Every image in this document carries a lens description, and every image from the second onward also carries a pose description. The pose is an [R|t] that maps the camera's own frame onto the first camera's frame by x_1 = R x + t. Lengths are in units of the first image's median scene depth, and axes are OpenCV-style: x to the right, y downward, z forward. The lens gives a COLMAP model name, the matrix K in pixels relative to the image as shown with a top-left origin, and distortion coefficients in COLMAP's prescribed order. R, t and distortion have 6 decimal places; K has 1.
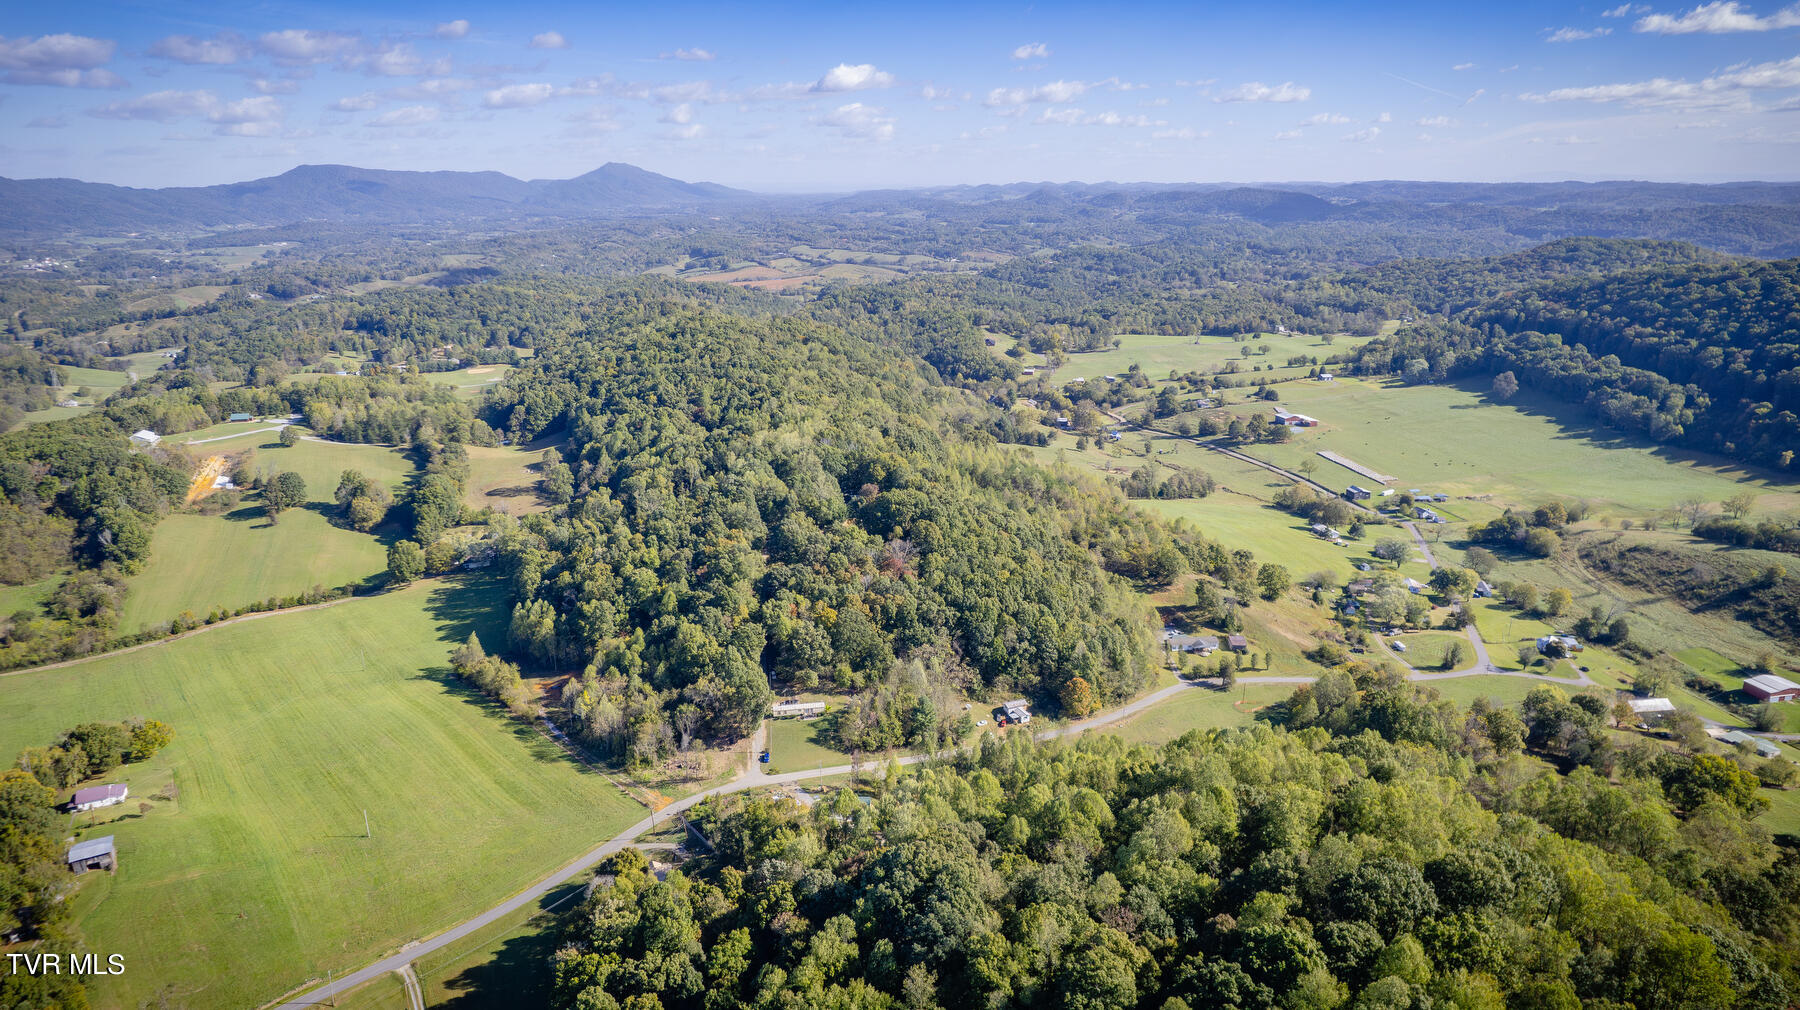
lens RADIAL K [[1149.5, 0, 899.7], [0, 1149.5, 510.1], [0, 0, 1]] dist [-0.075458, 0.068660]
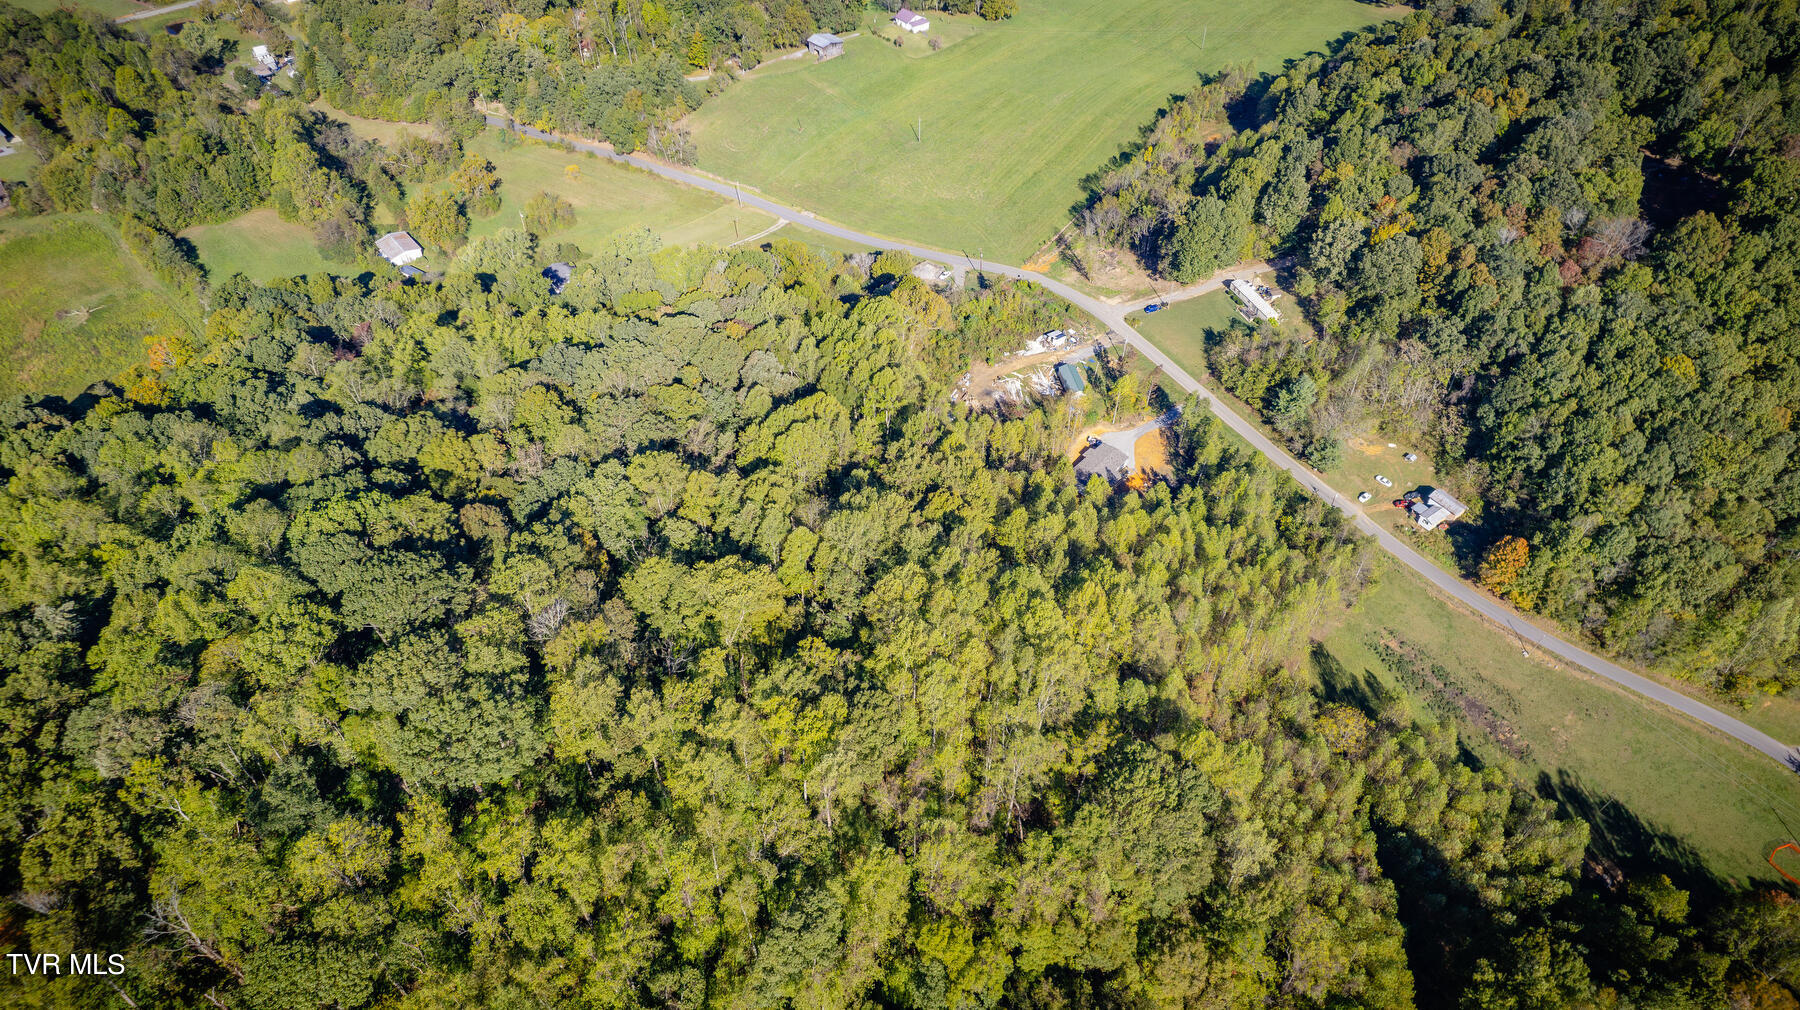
lens RADIAL K [[1149.5, 0, 899.7], [0, 1149.5, 510.1], [0, 0, 1]] dist [-0.075458, 0.068660]
pose [[0.212264, 0.704898, -0.676804, 0.467092], [-0.273777, 0.707746, 0.651261, -0.160812], [0.938078, 0.047054, 0.343214, 0.474243]]
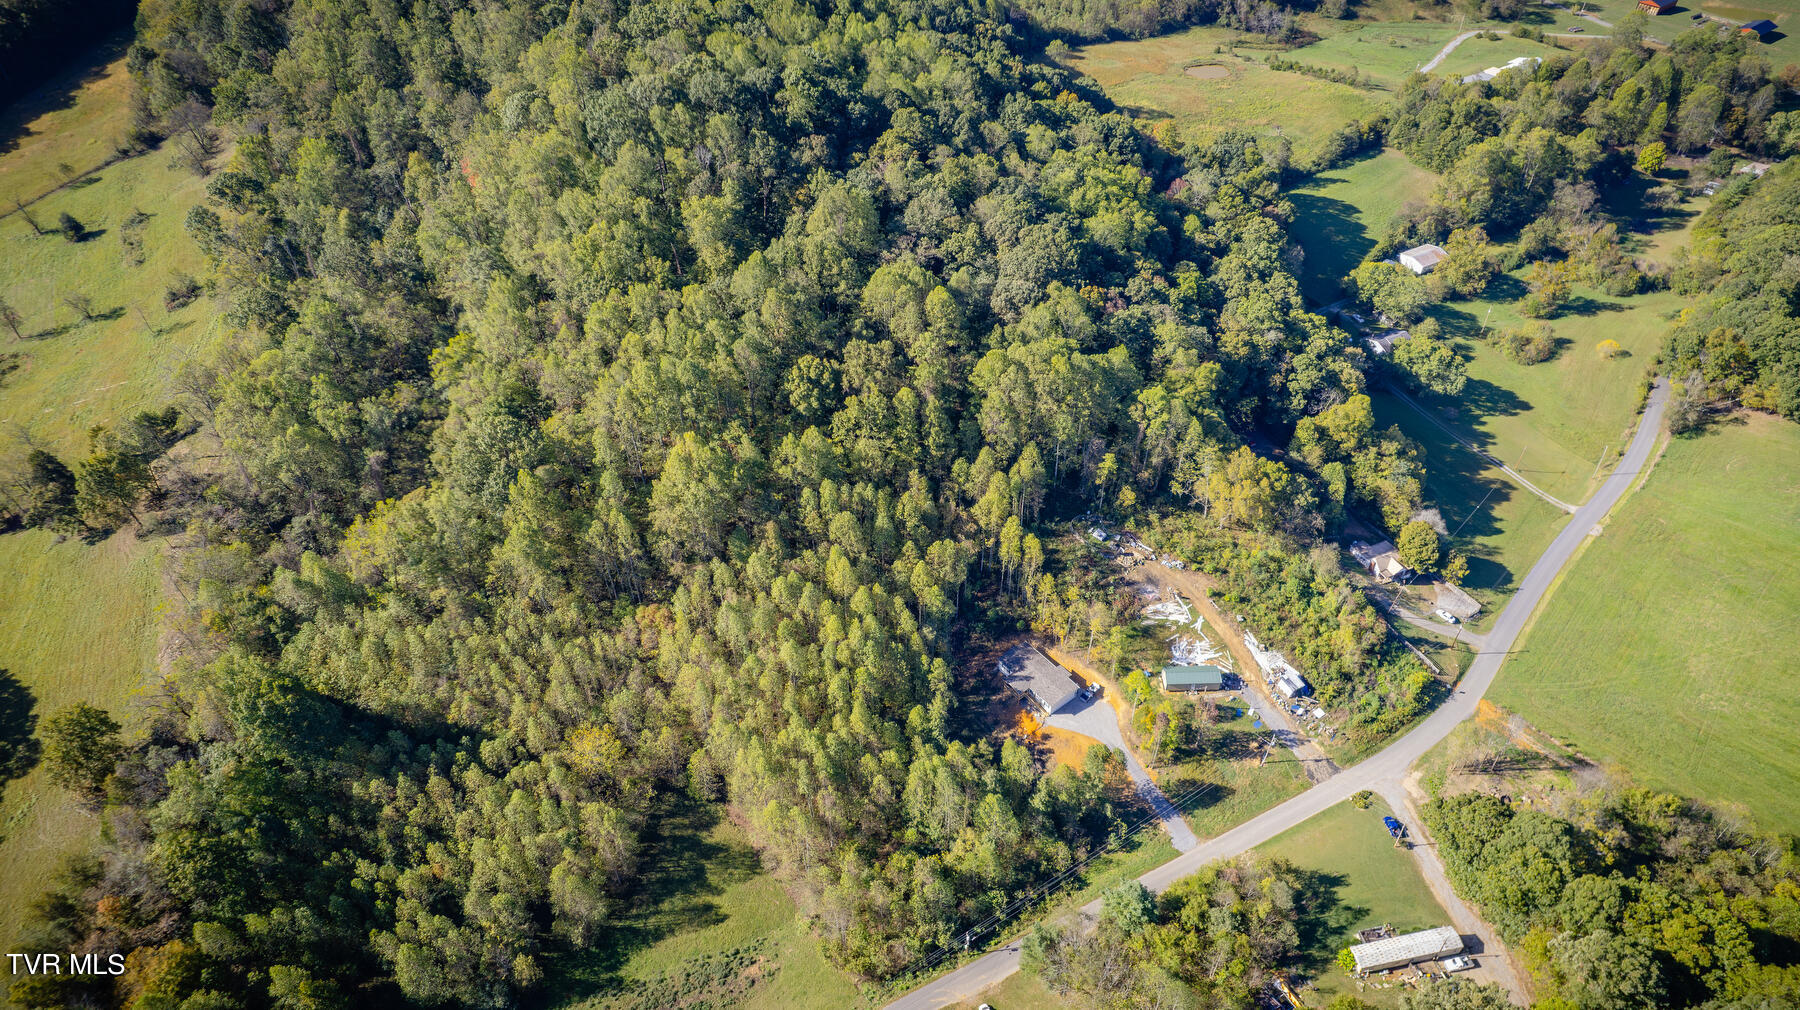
lens RADIAL K [[1149.5, 0, 899.7], [0, 1149.5, 510.1], [0, 0, 1]] dist [-0.075458, 0.068660]
pose [[-0.999053, 0.035990, -0.024441, 0.112881], [-0.001822, 0.526698, 0.850050, -0.286310], [0.043466, 0.849290, -0.526134, 1.013567]]
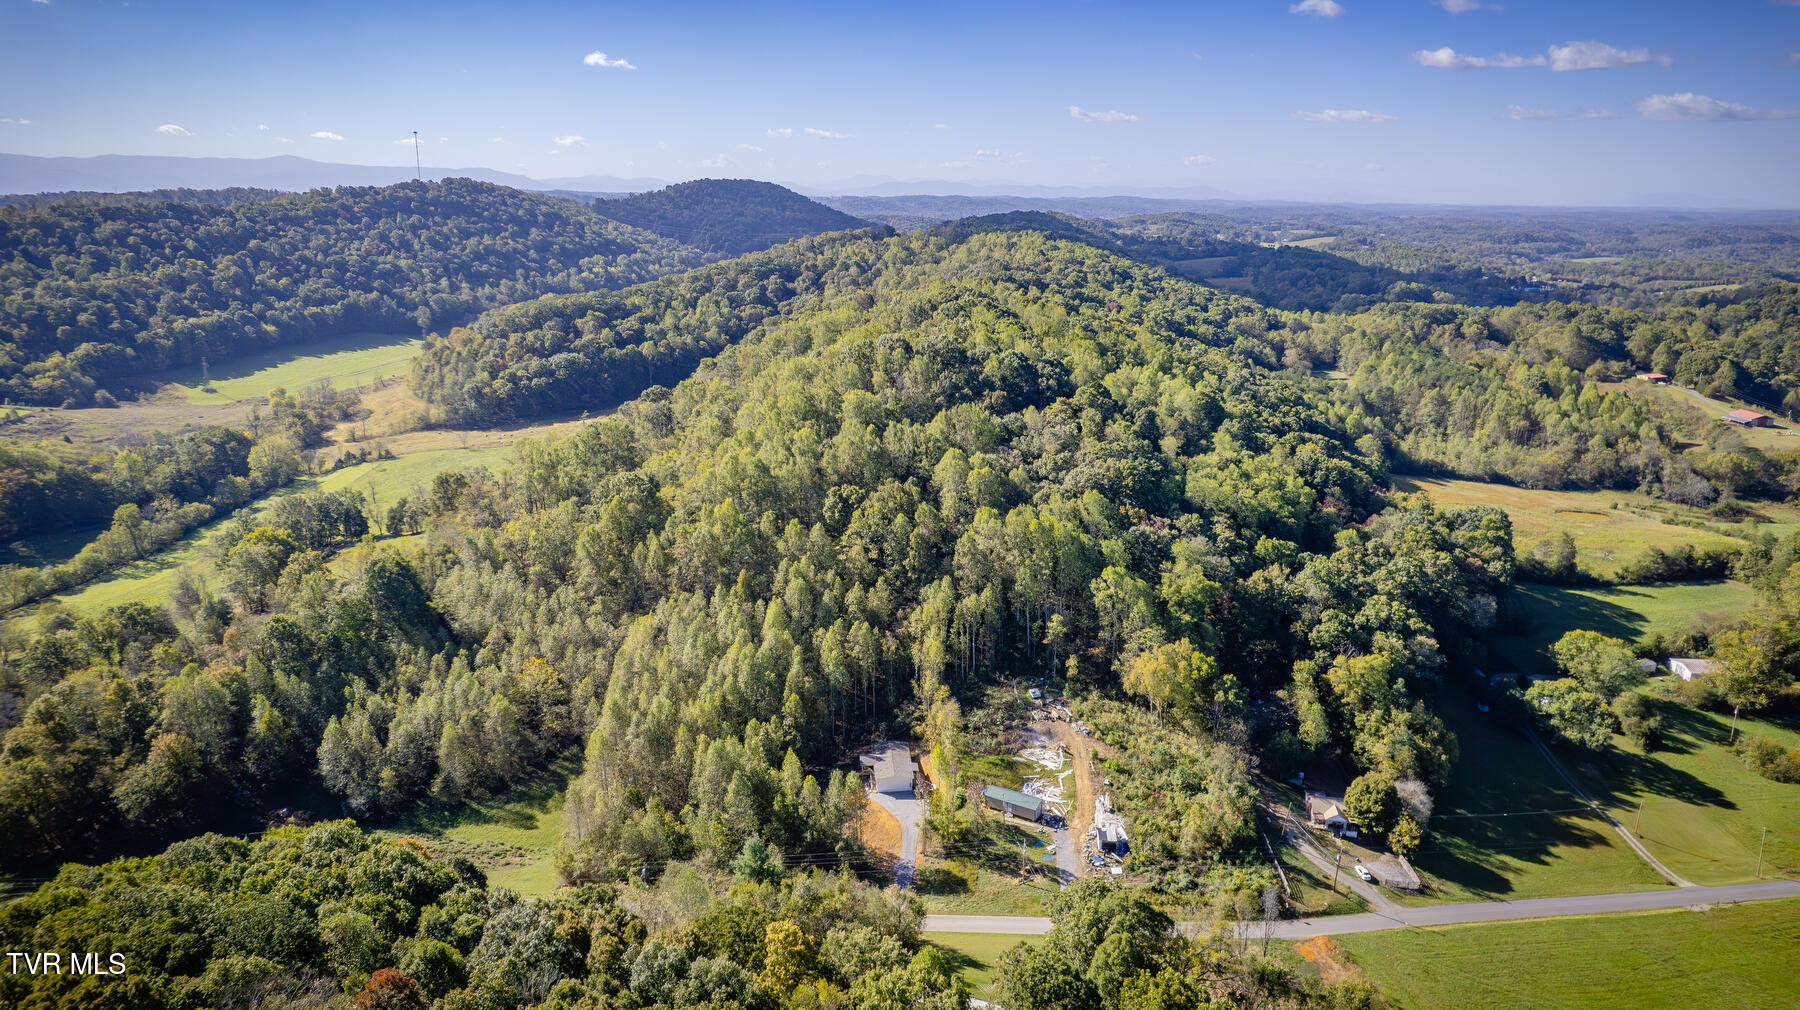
lens RADIAL K [[1149.5, 0, 899.7], [0, 1149.5, 510.1], [0, 0, 1]] dist [-0.075458, 0.068660]
pose [[-0.851124, -0.134207, 0.507520, -0.232998], [0.150262, 0.864039, 0.480476, -0.162761], [-0.503000, 0.485206, -0.715239, 1.137087]]
